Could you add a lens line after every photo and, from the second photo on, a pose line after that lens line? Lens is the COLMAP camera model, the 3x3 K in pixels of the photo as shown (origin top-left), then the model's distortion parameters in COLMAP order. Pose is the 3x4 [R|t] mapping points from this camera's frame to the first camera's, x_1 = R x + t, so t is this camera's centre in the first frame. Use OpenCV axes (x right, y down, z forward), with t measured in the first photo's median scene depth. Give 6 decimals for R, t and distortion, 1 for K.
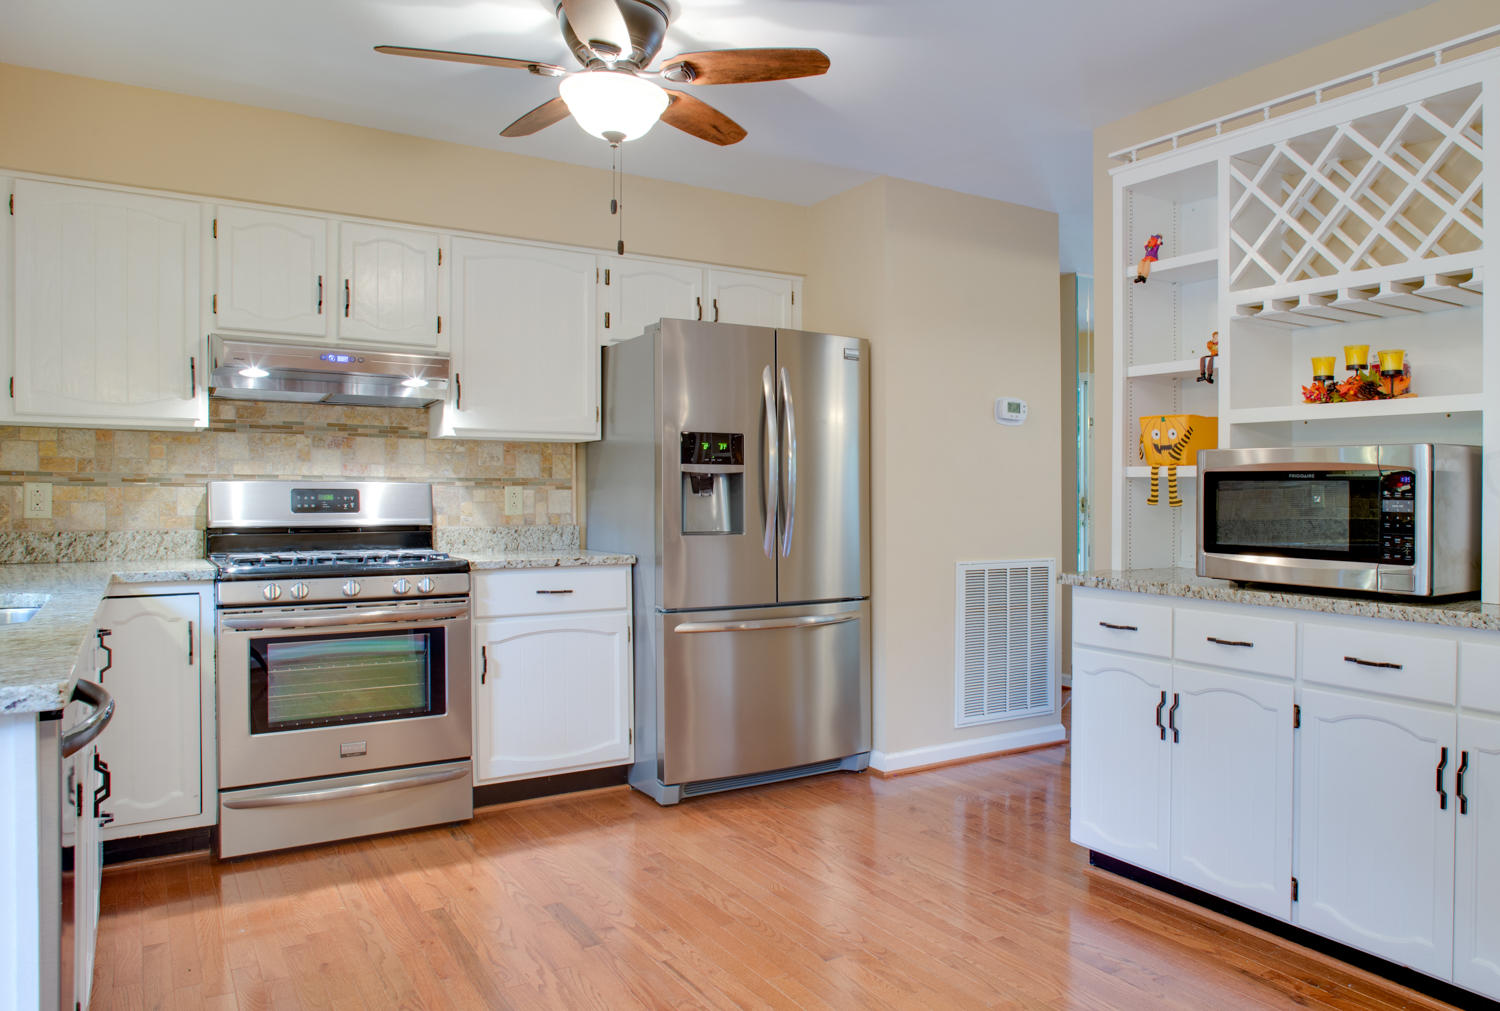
lens RADIAL K [[1024.3, 0, 750.0], [0, 1024.3, 505.5], [0, 0, 1]] dist [-0.001178, 0.000142]
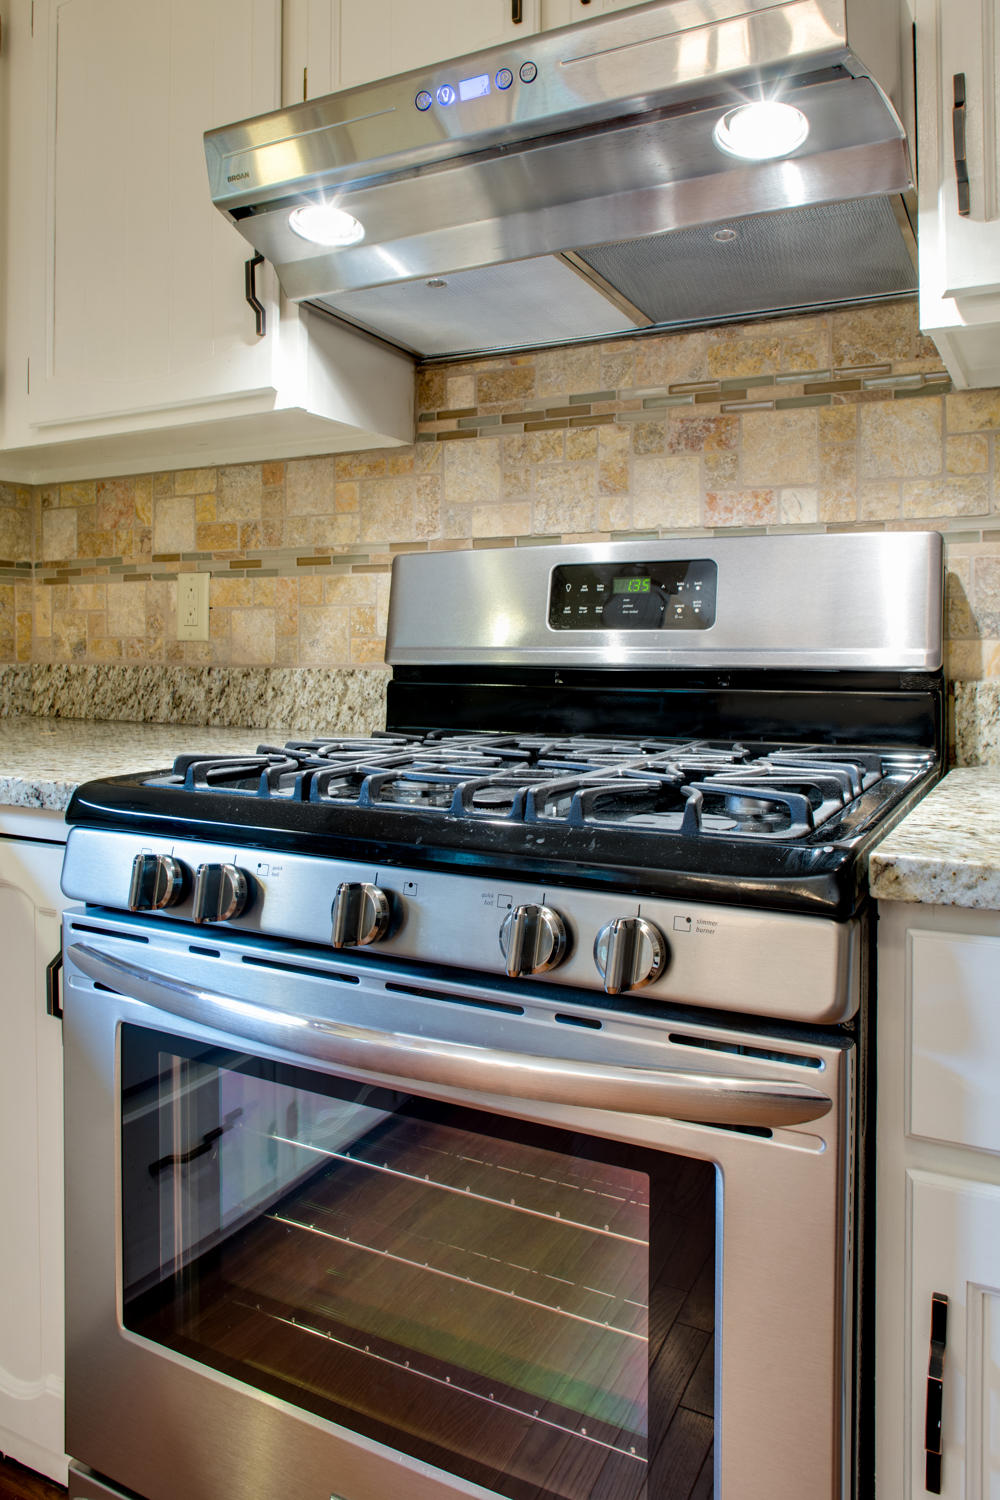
lens RADIAL K [[1004.4, 0, 590.6], [0, 1004.4, 646.6], [0, 0, 1]] dist [-0.031665, 0.000457]
pose [[0.556982, 0.004680, -0.830511, -0.141693], [-0.004319, 0.999987, 0.002739, 0.012846], [0.830513, 0.002062, 0.556995, 0.840574]]
